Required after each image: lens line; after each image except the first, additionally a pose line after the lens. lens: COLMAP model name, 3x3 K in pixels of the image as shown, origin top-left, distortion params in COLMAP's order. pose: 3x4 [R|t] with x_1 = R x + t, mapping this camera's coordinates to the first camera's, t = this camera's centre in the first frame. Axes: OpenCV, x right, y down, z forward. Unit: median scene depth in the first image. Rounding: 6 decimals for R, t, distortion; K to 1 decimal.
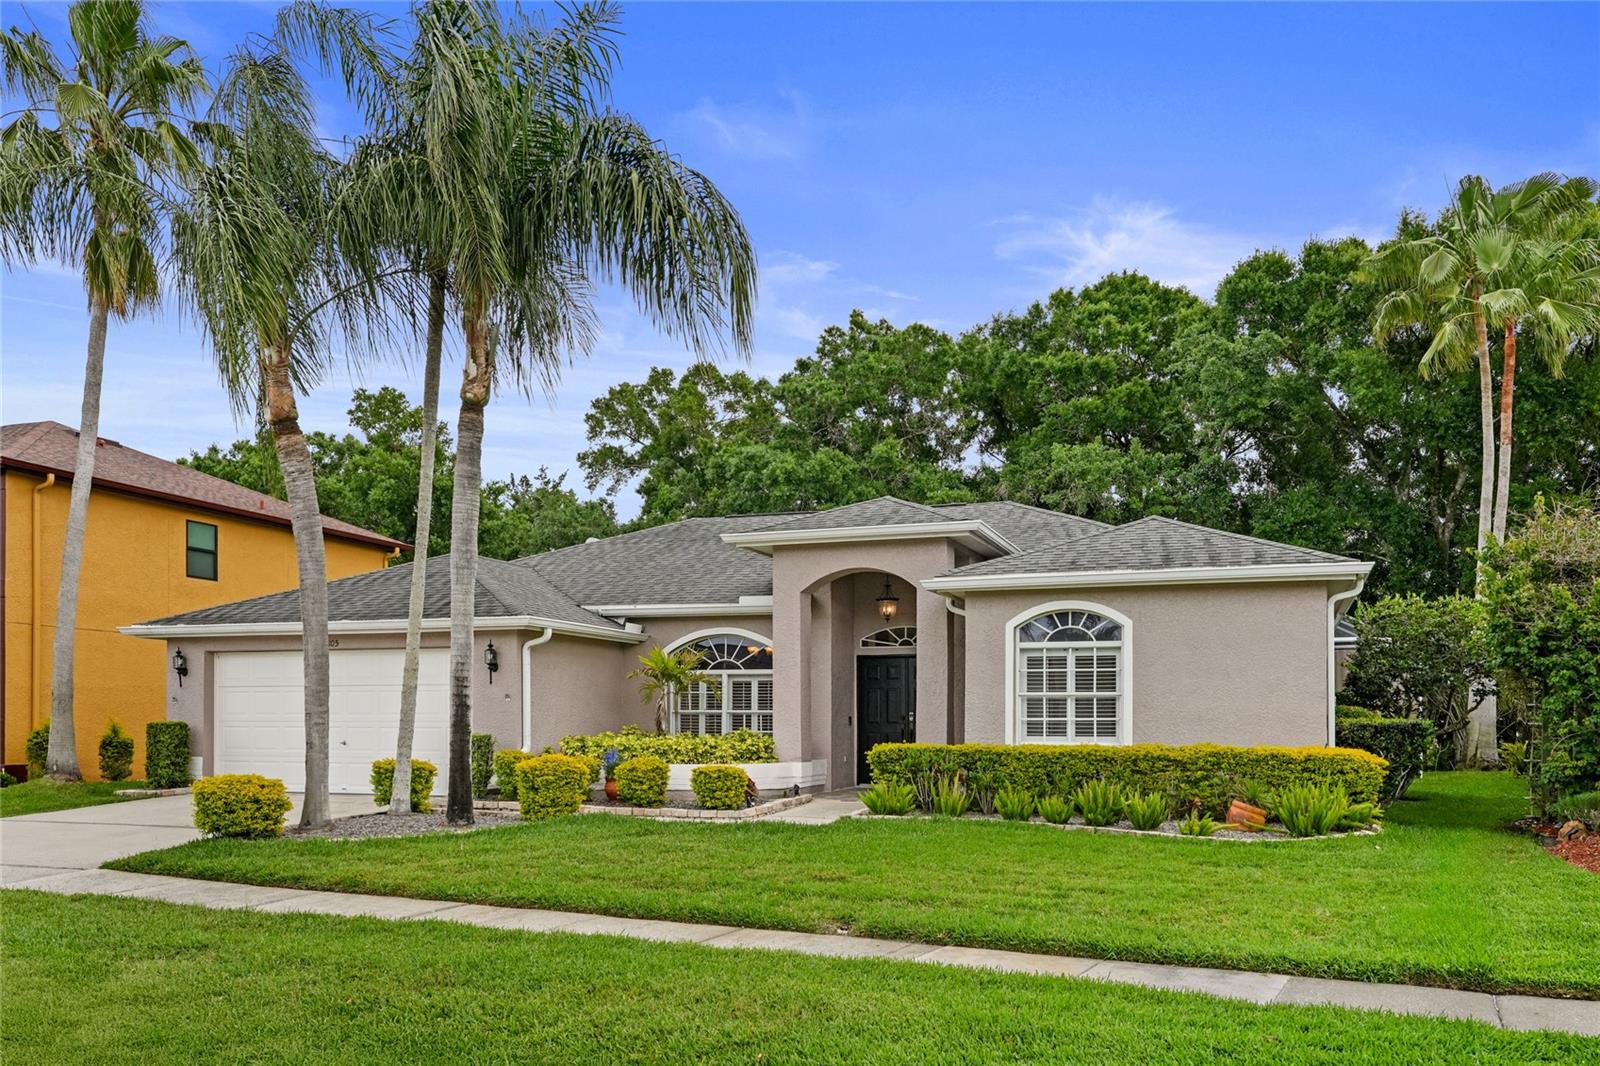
lens RADIAL K [[1281.0, 0, 800.0], [0, 1281.0, 533.0], [0, 0, 1]] dist [0.031770, -0.001292]
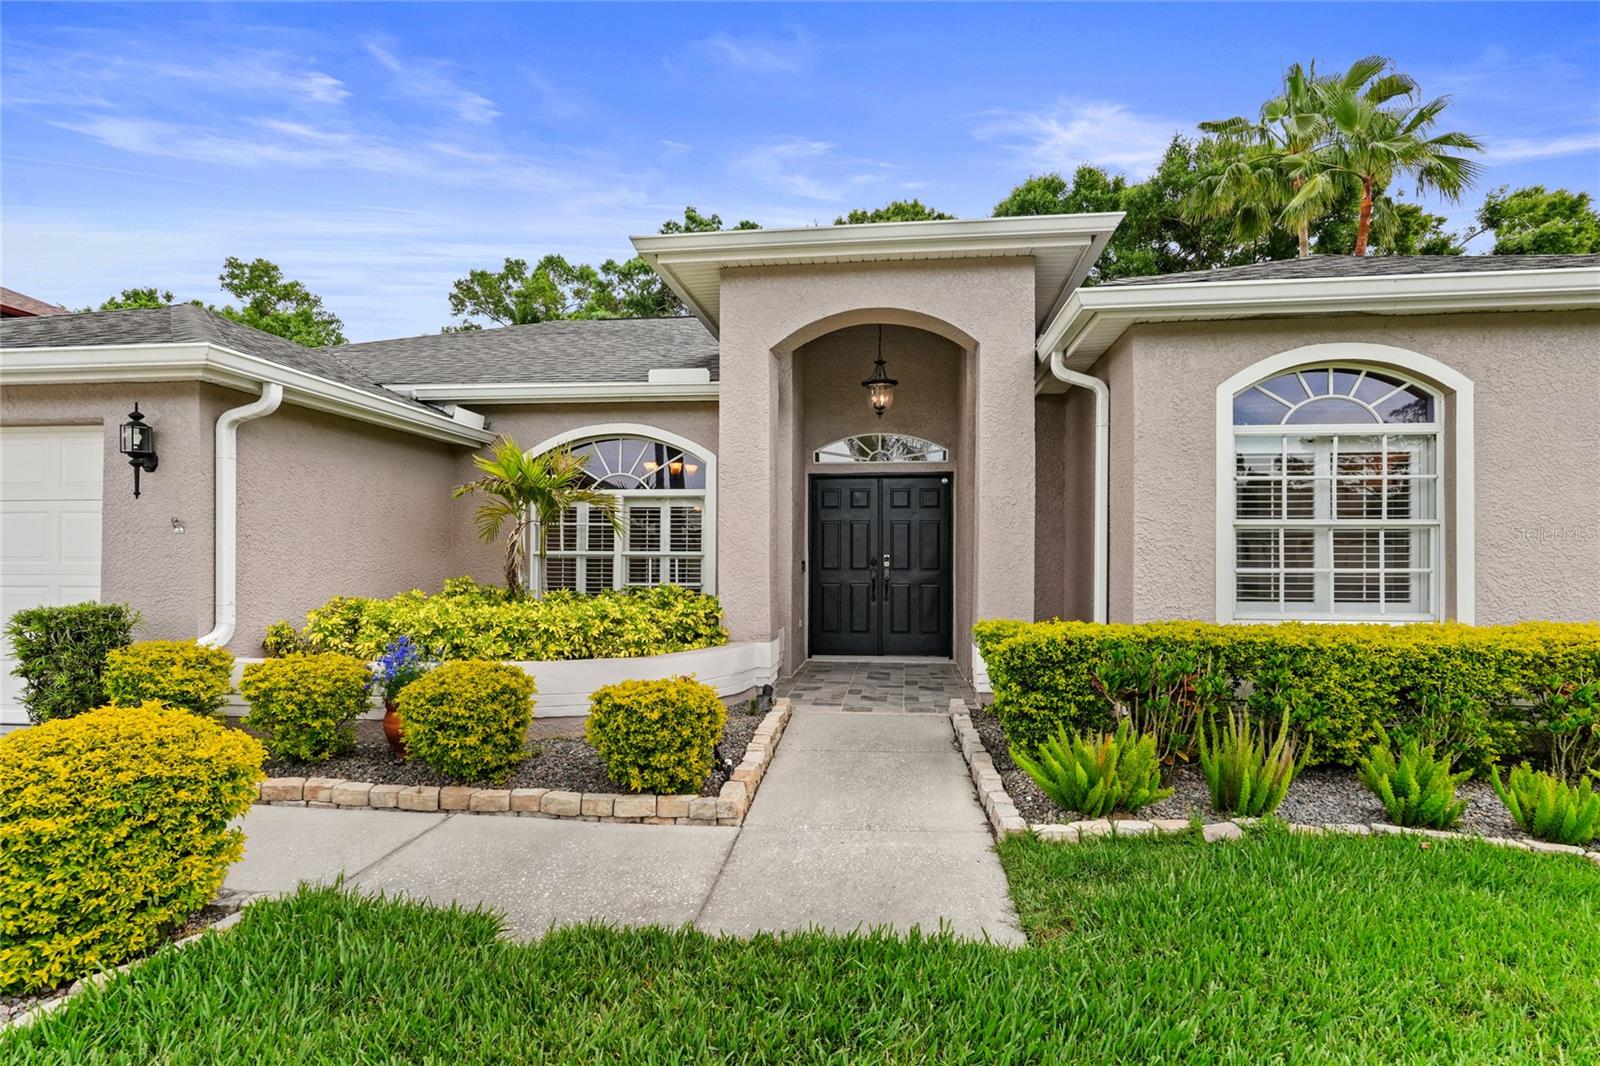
lens RADIAL K [[840.6, 0, 765.3], [0, 840.6, 534.9], [0, 0, 1]] dist [0.001525, 0.000517]
pose [[0.984305, 0.005132, 0.176403, -0.063924], [-0.026287, 0.992690, 0.117798, 0.082584], [-0.174509, -0.120586, 0.977244, 0.606757]]
